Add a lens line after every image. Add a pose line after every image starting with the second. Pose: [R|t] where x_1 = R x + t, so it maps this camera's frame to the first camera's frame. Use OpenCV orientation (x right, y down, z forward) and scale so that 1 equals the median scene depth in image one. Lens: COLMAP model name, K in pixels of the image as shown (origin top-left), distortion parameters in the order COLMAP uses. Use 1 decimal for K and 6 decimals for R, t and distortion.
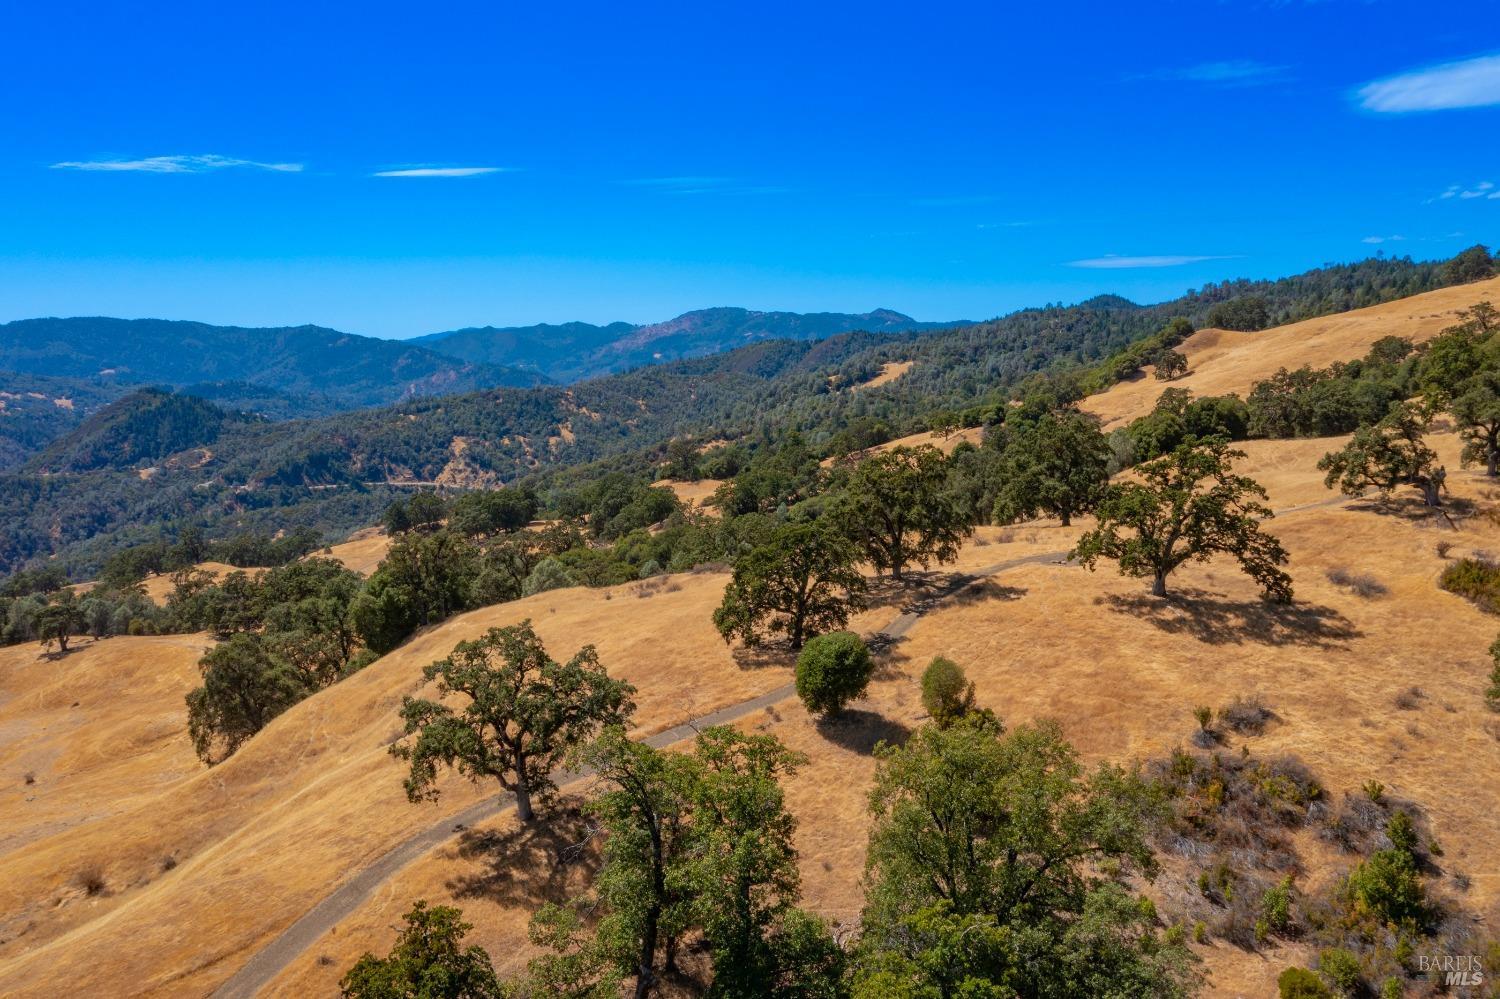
lens RADIAL K [[1198.6, 0, 751.2], [0, 1198.6, 504.3], [0, 0, 1]] dist [0.016352, -0.001802]
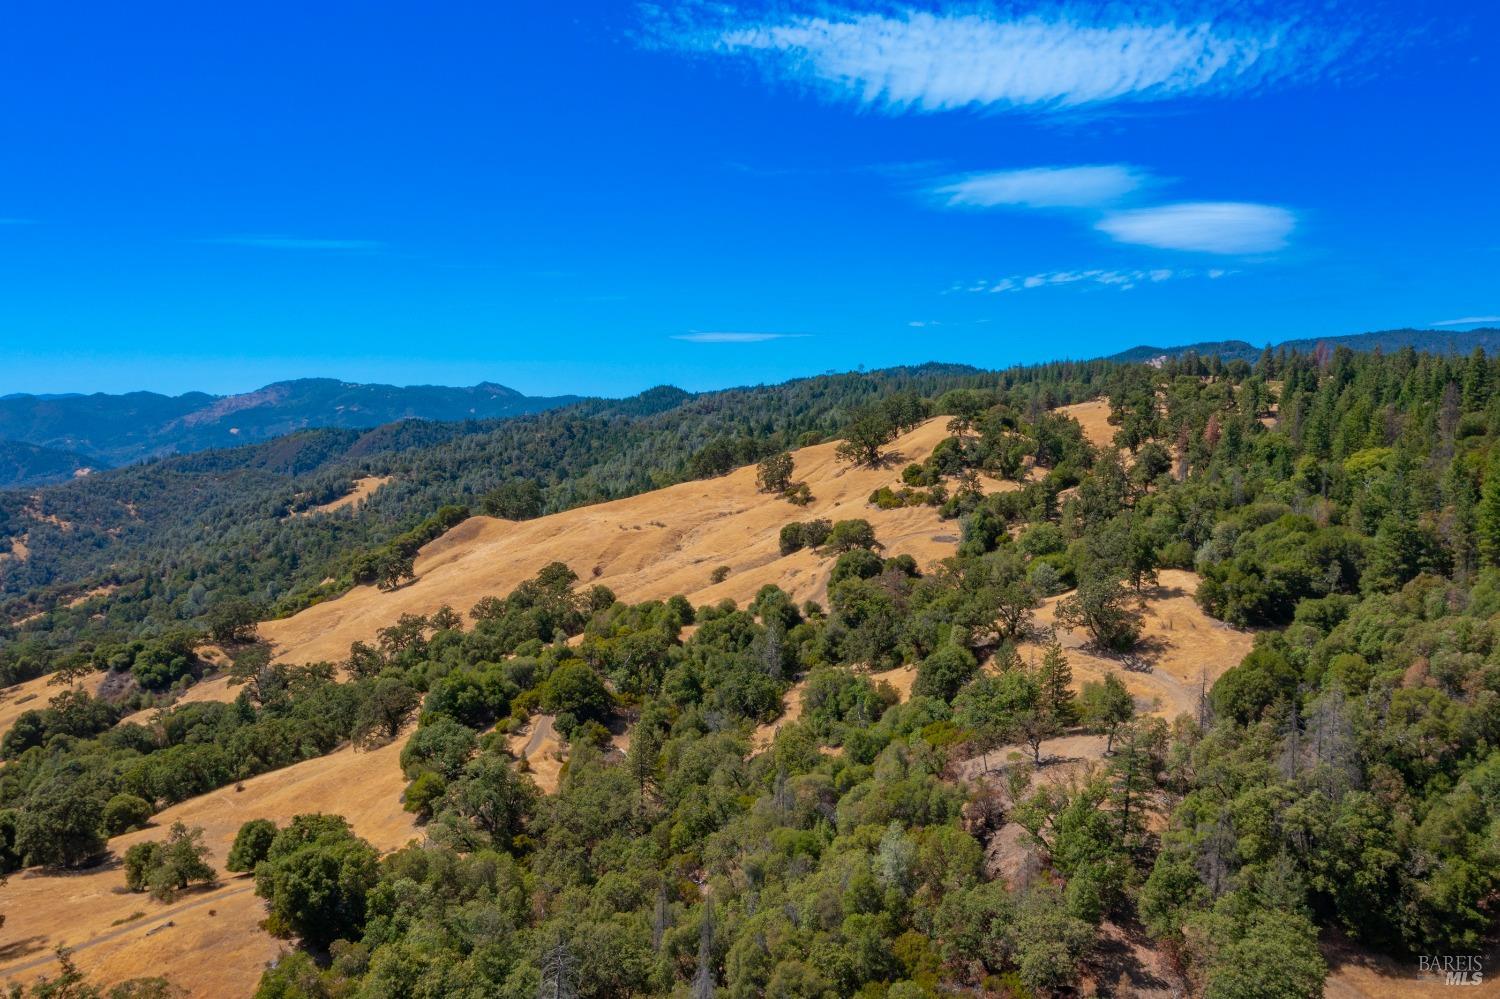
lens RADIAL K [[1198.6, 0, 757.0], [0, 1198.6, 500.5], [0, 0, 1]] dist [0.016352, -0.001802]
pose [[0.955531, -0.016696, 0.294419, 1.386544], [0.032912, 0.998196, -0.050208, -0.463102], [-0.293050, 0.057665, 0.954357, 0.208920]]
